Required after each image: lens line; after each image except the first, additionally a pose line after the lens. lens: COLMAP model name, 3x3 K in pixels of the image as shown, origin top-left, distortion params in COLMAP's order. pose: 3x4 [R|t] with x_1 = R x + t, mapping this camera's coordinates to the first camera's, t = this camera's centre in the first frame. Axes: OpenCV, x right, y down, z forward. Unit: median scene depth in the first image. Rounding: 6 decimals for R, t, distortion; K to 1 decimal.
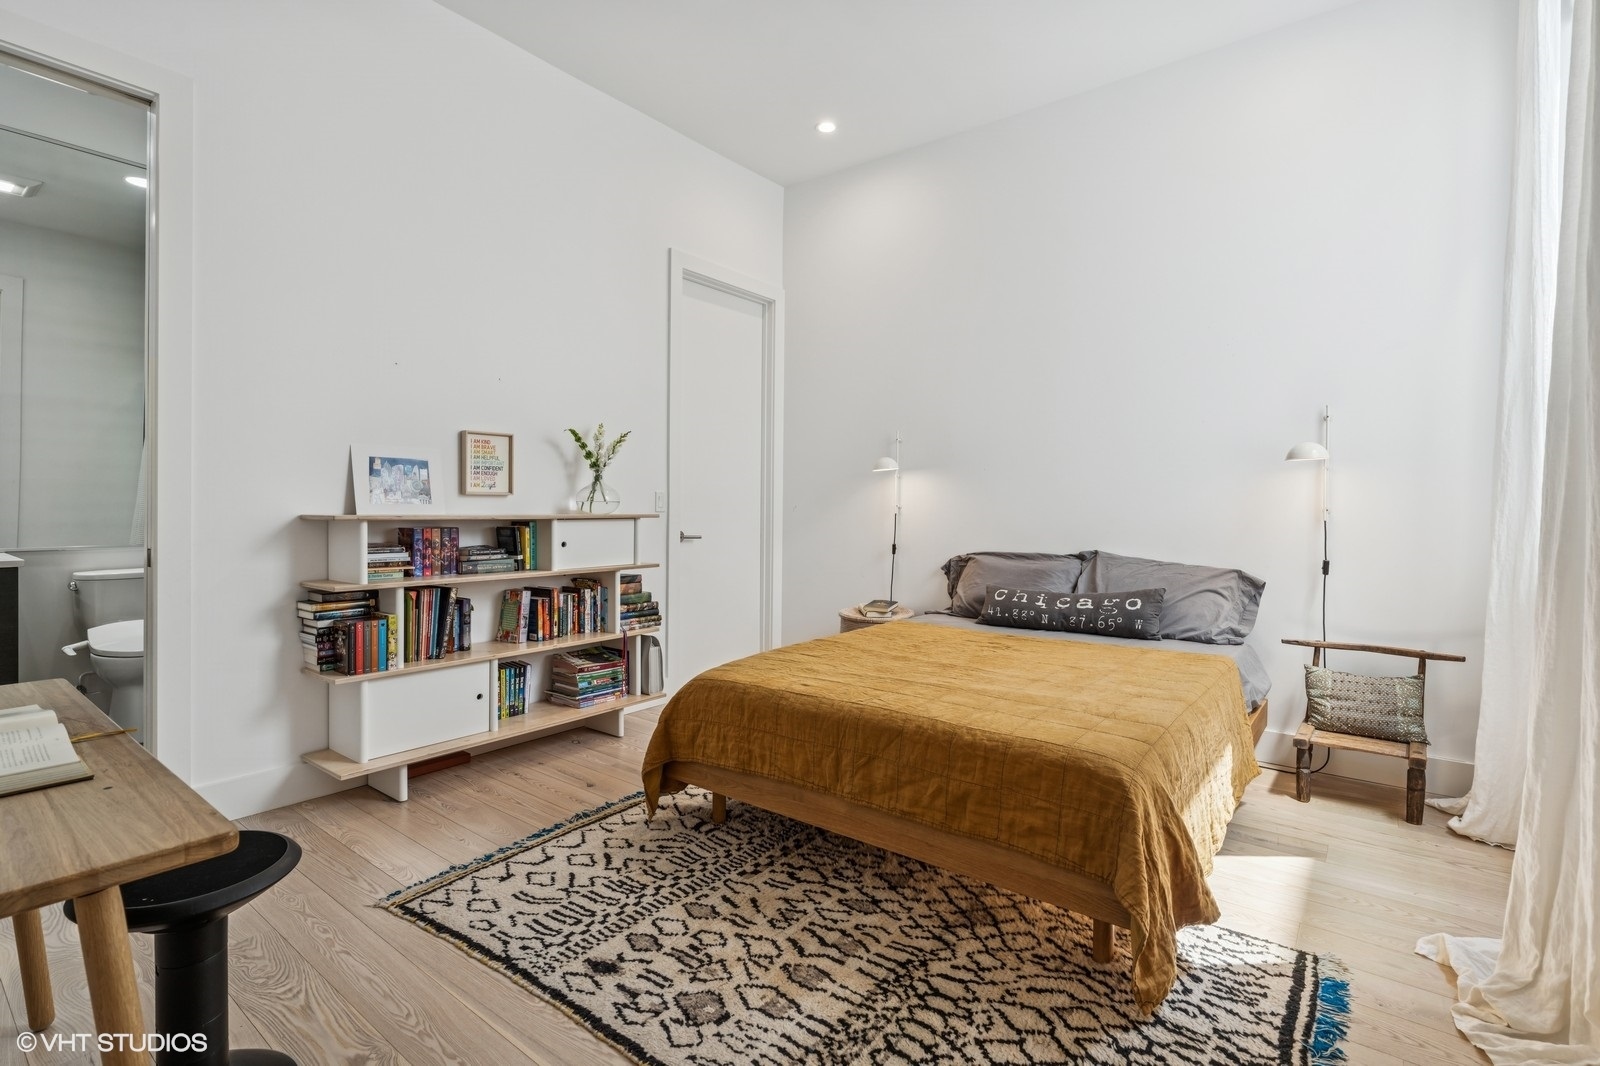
lens RADIAL K [[735.4, 0, 798.4], [0, 735.4, 523.3], [0, 0, 1]] dist [-0.004993, 0.001141]
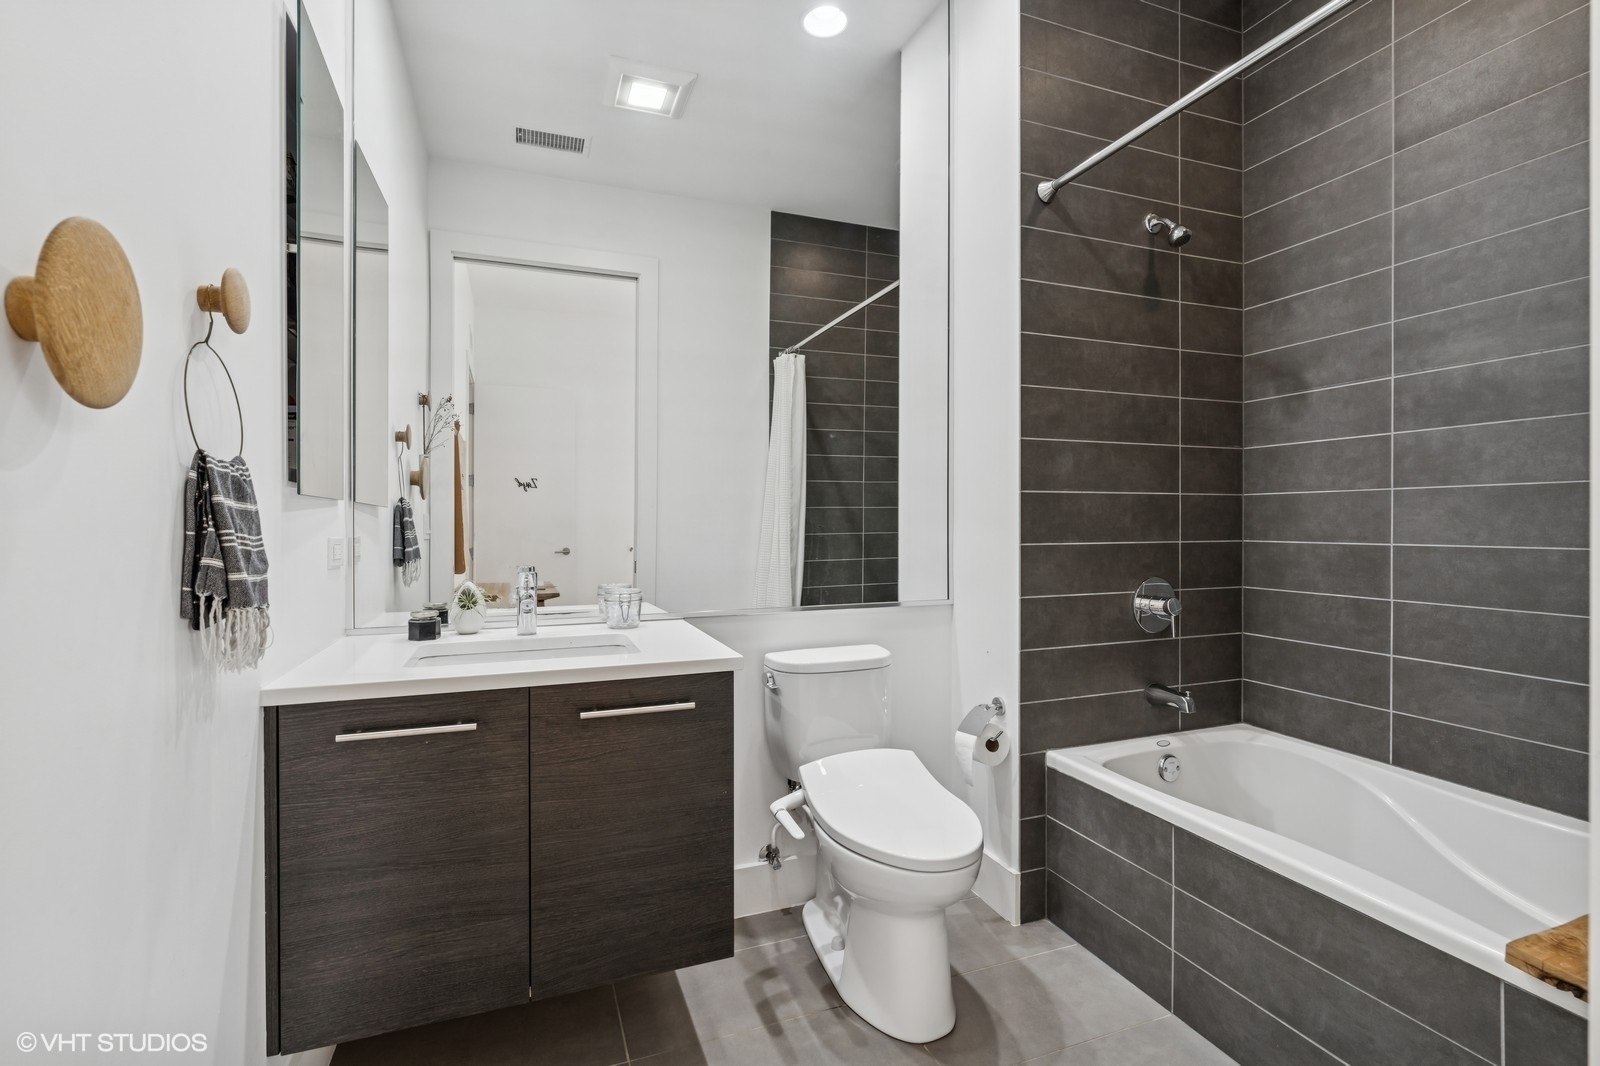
lens RADIAL K [[735.4, 0, 798.4], [0, 735.4, 523.3], [0, 0, 1]] dist [-0.004993, 0.001141]
pose [[0.854781, -0.012866, -0.518829, -0.760817], [0.001400, 0.999746, -0.022484, -0.025379], [0.518987, 0.018493, 0.854582, 0.591568]]
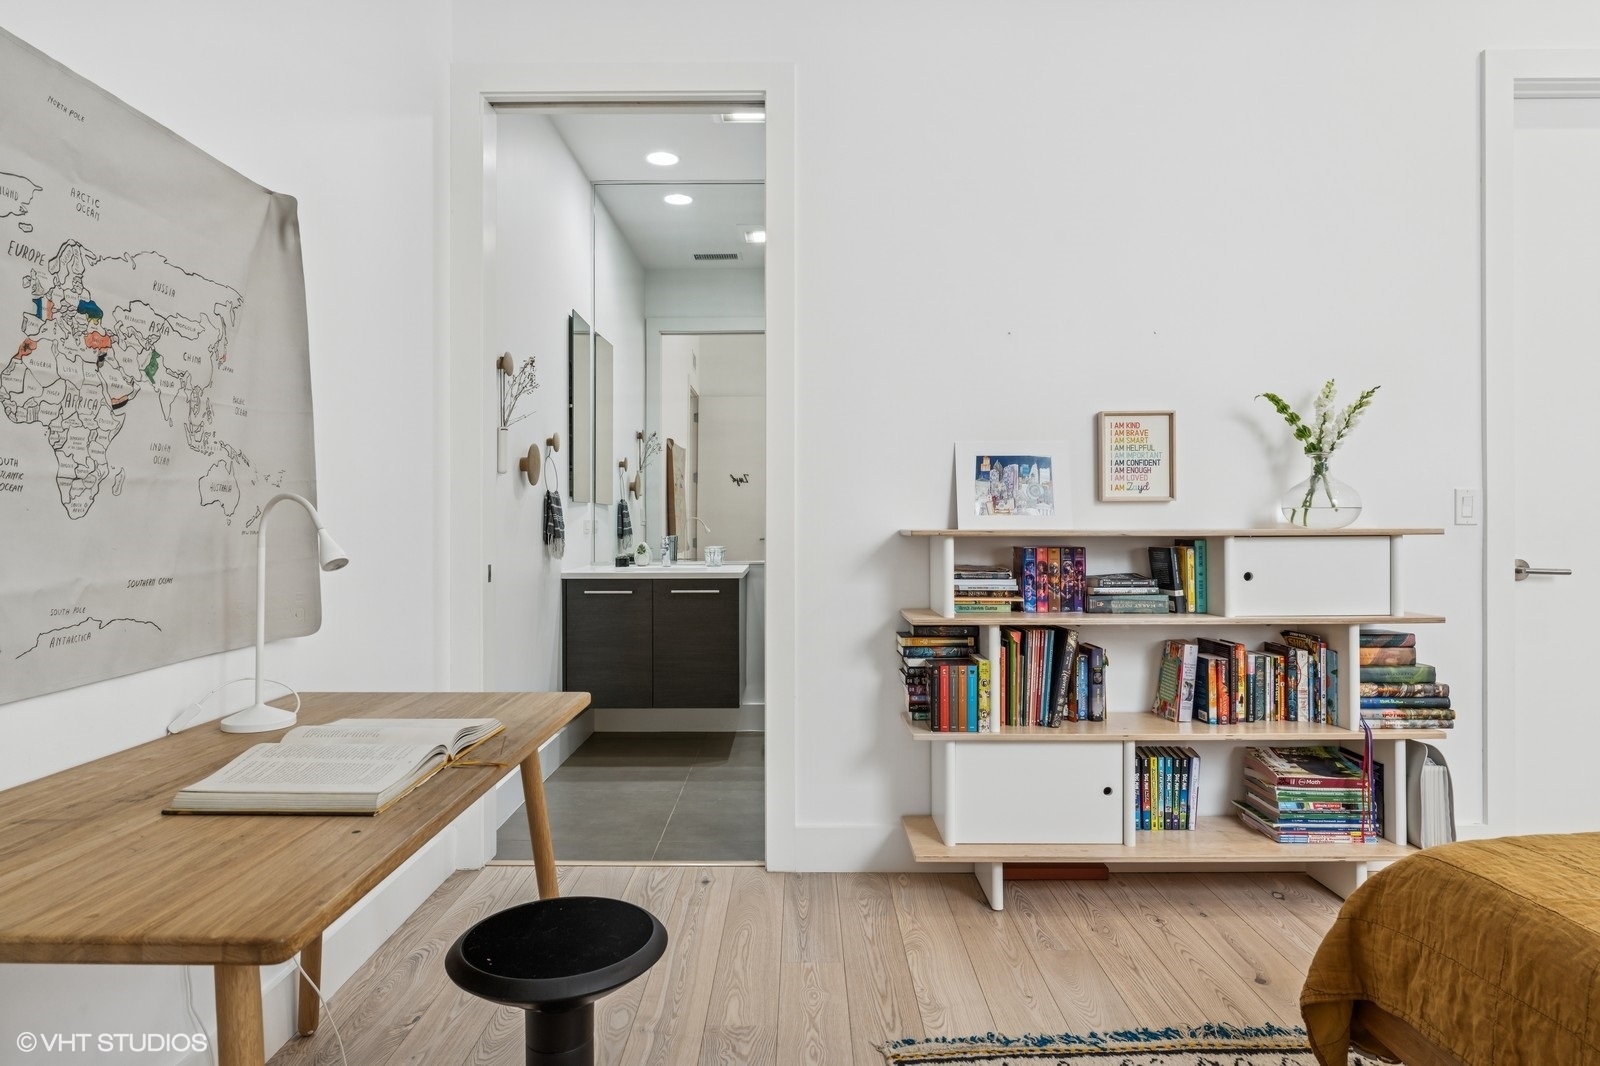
lens RADIAL K [[938.5, 0, 791.3], [0, 938.5, 521.1], [0, 0, 1]] dist [-0.002741, 0.001211]
pose [[0.613480, -0.008612, -0.789663, 0.080770], [-0.009480, 0.999788, -0.018269, -0.000291], [0.789653, 0.018694, 0.613269, 0.201668]]
